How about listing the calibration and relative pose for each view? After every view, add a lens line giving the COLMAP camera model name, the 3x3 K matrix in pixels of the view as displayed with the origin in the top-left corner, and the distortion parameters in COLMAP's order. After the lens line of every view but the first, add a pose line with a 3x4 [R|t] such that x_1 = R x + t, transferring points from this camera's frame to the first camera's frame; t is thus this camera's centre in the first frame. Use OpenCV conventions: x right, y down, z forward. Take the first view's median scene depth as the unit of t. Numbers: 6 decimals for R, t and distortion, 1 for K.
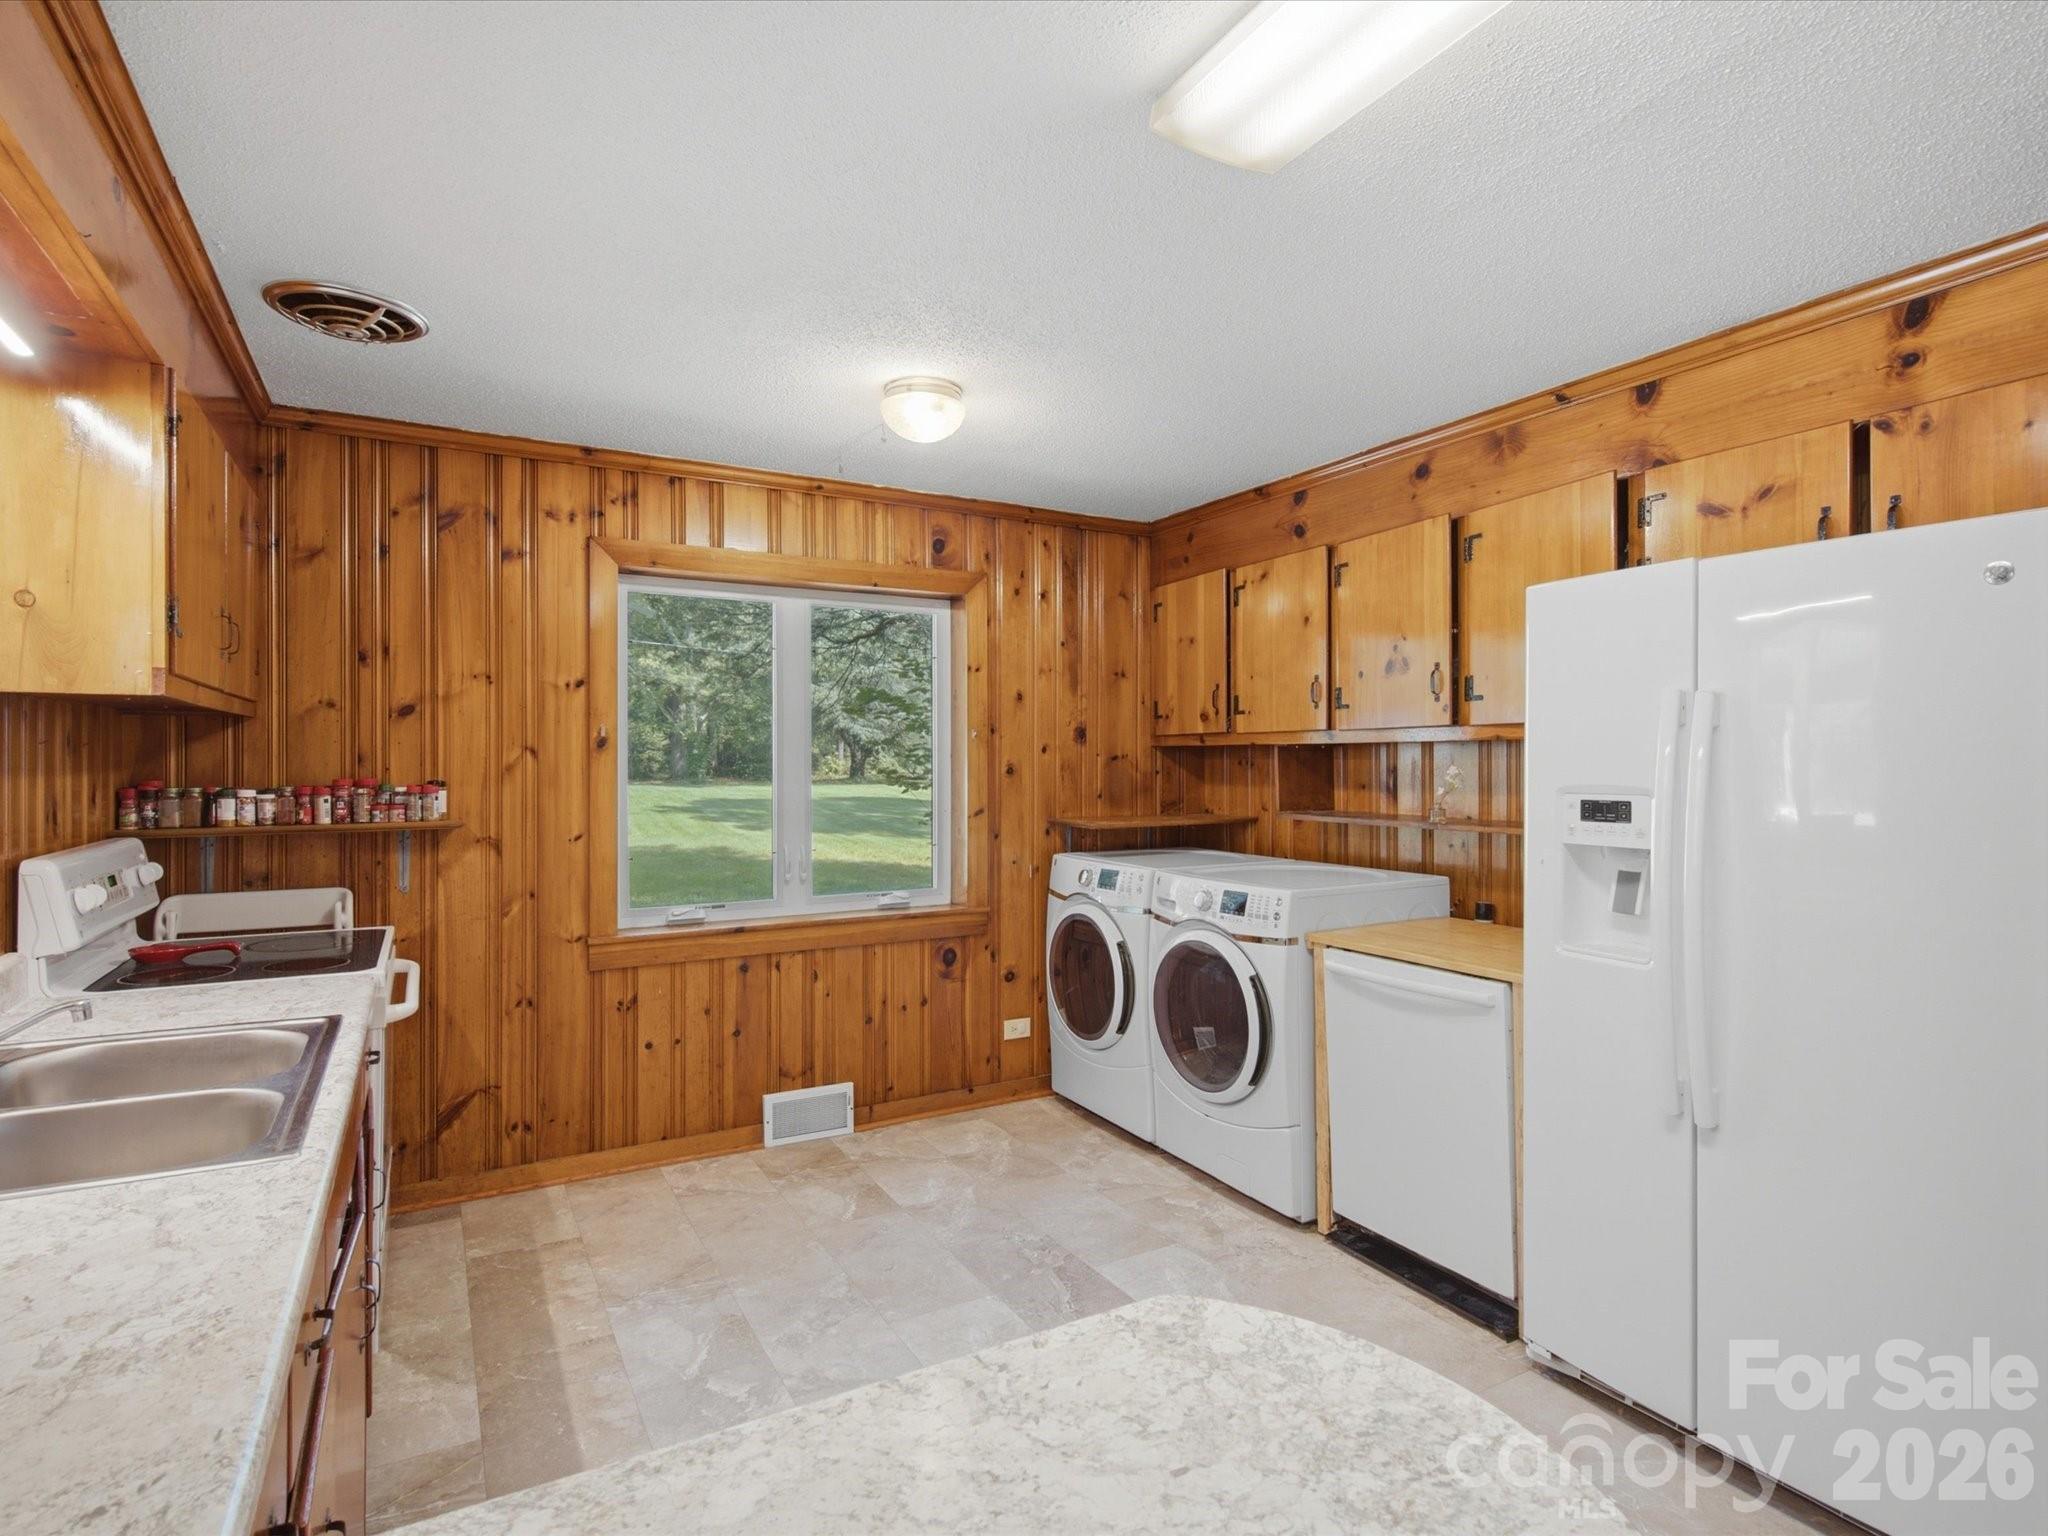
lens RADIAL K [[1056.0, 0, 1028.7], [0, 1056.0, 765.9], [0, 0, 1]] dist [0.022232, -0.004108]
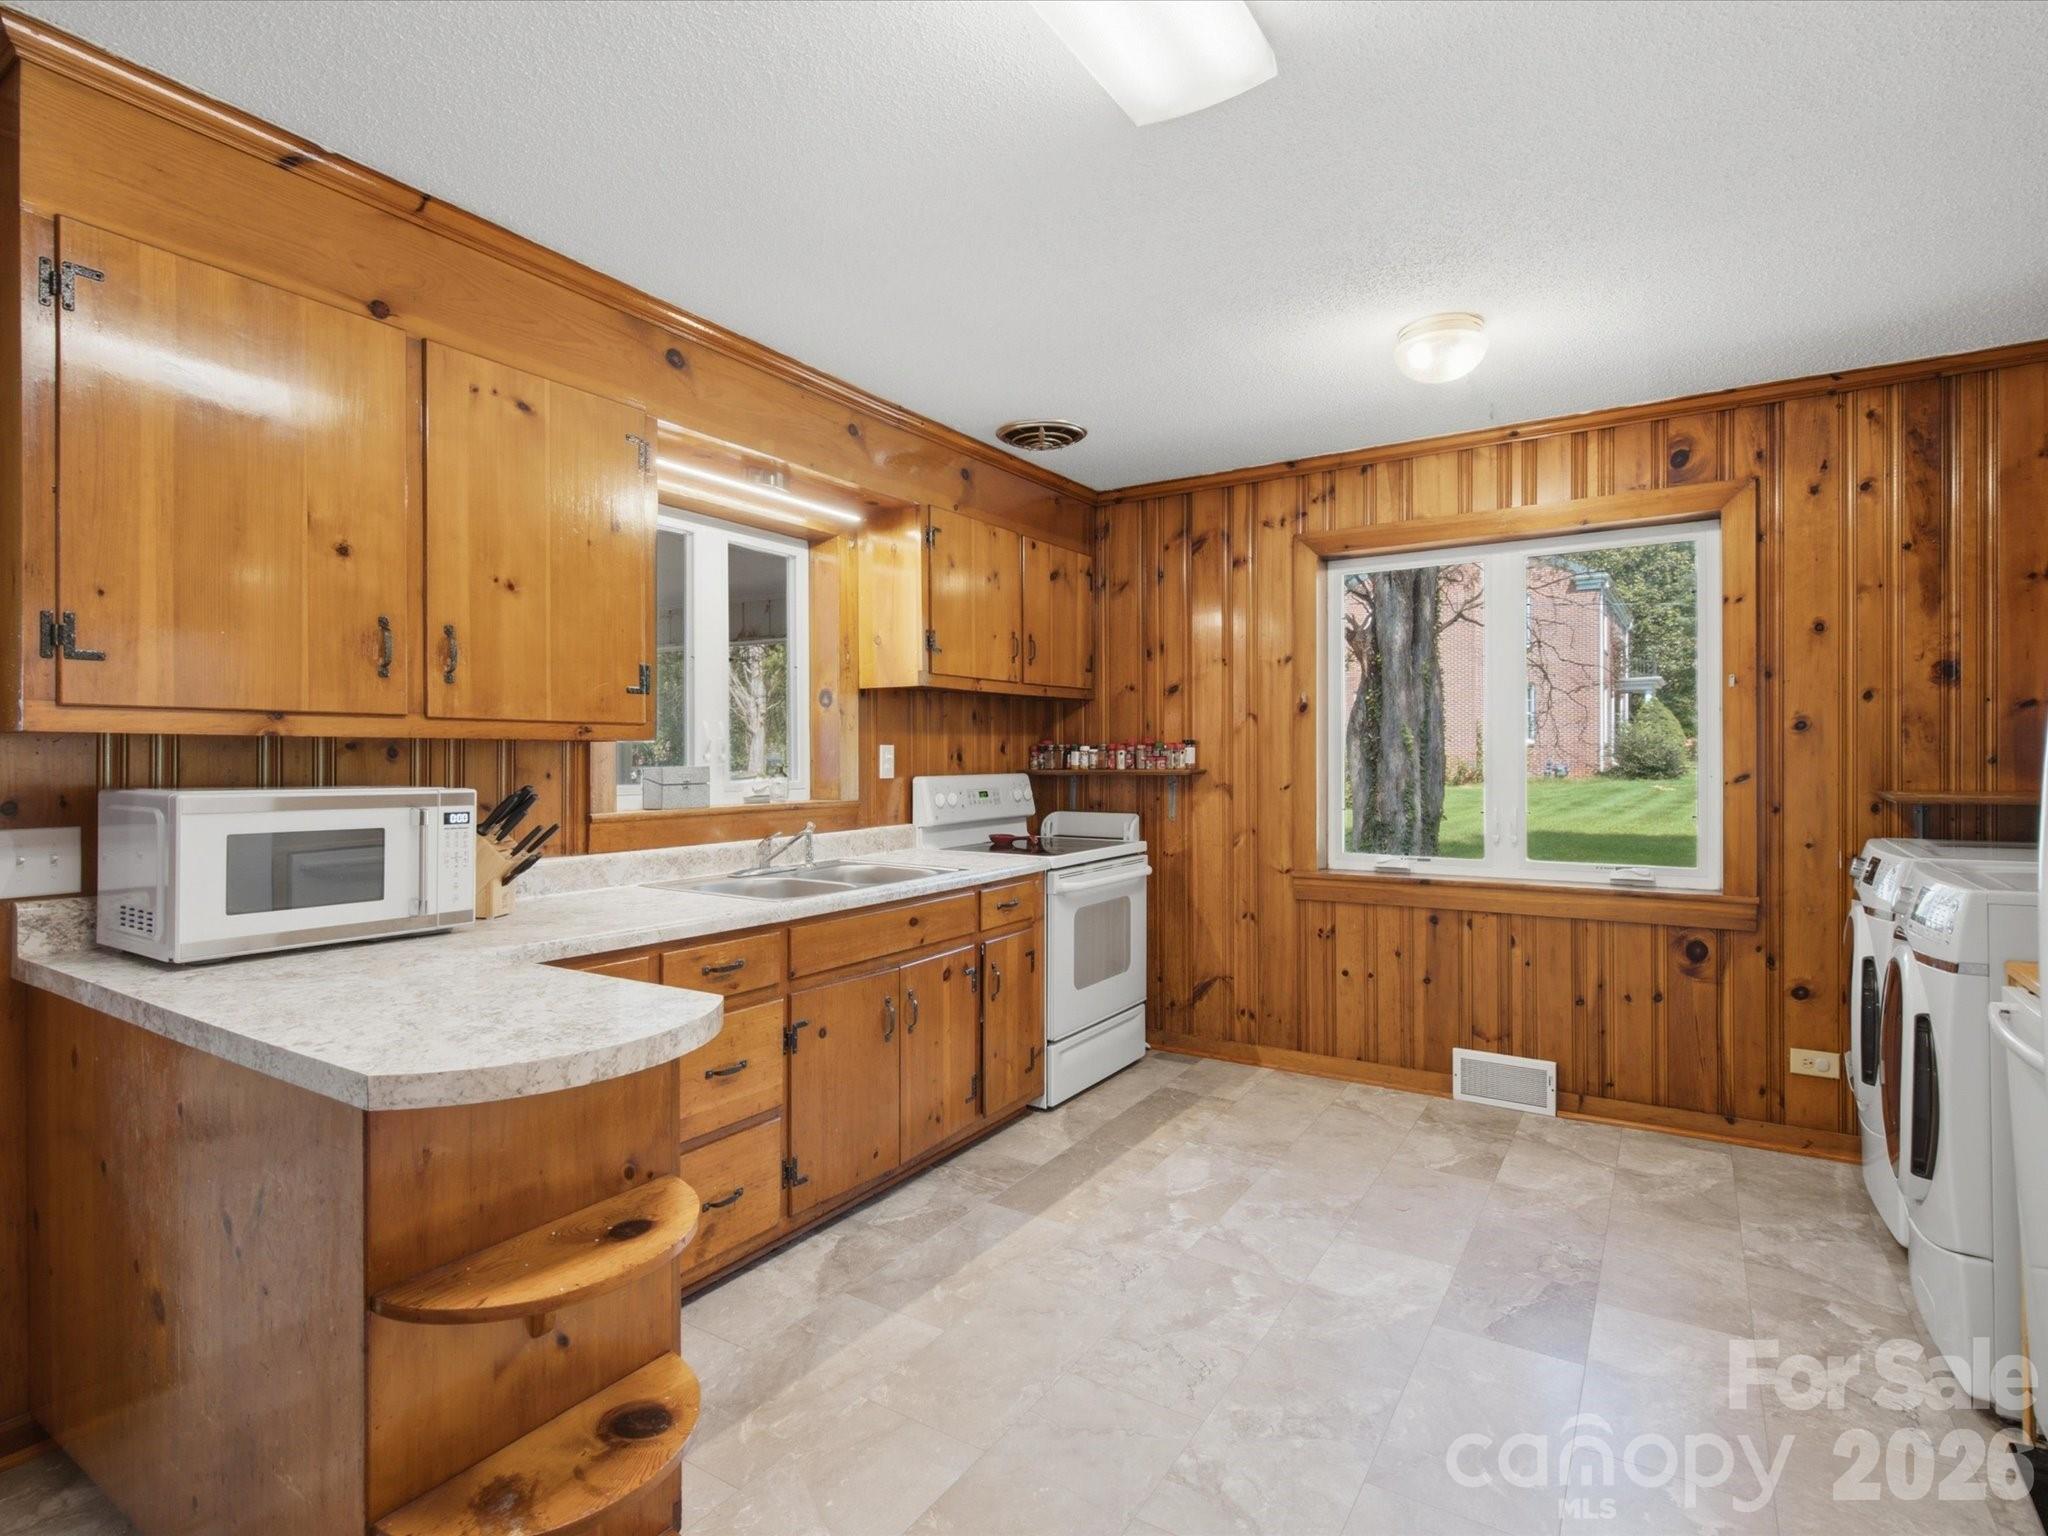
lens RADIAL K [[1056.0, 0, 1032.0], [0, 1056.0, 761.1], [0, 0, 1]] dist [0.022232, -0.004108]
pose [[0.480834, 0.002771, -0.876807, 0.480925], [0.003178, 0.999983, 0.004903, 0.030573], [0.876806, -0.005144, 0.480817, 0.164713]]
